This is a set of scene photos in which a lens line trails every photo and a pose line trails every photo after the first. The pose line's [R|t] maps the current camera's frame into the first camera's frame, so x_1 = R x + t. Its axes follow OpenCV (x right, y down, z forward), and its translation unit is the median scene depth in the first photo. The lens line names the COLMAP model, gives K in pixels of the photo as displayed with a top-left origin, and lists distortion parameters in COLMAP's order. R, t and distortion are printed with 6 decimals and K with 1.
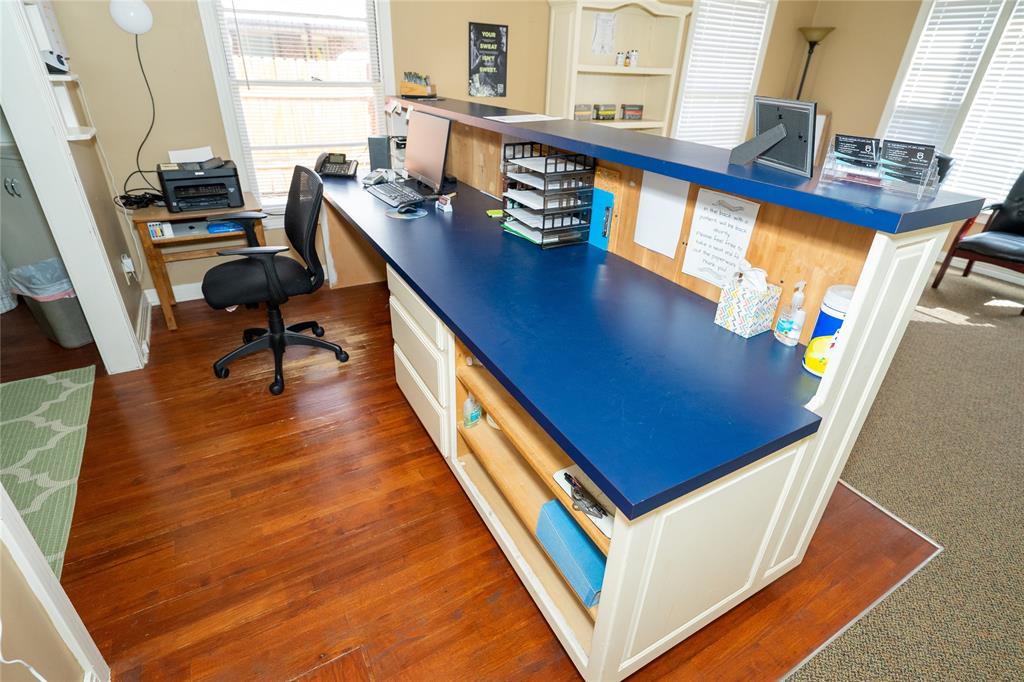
lens RADIAL K [[512.0, 0, 514.8], [0, 512.0, 334.1], [0, 0, 1]] dist [-0.002703, 0.000080]
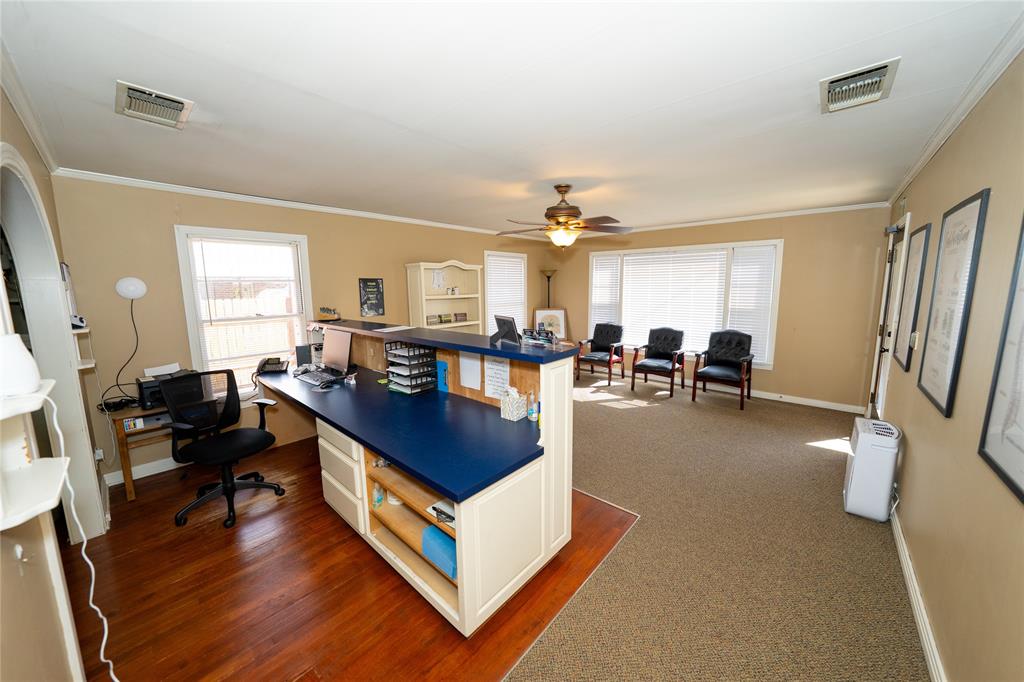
lens RADIAL K [[357.2, 0, 513.7], [0, 357.2, 335.5], [0, 0, 1]] dist [-0.031398, 0.005794]
pose [[0.944526, -0.091499, 0.315433, 0.014752], [0.193359, 0.931246, -0.308858, 0.079836], [-0.265486, 0.352717, 0.897278, -0.256997]]
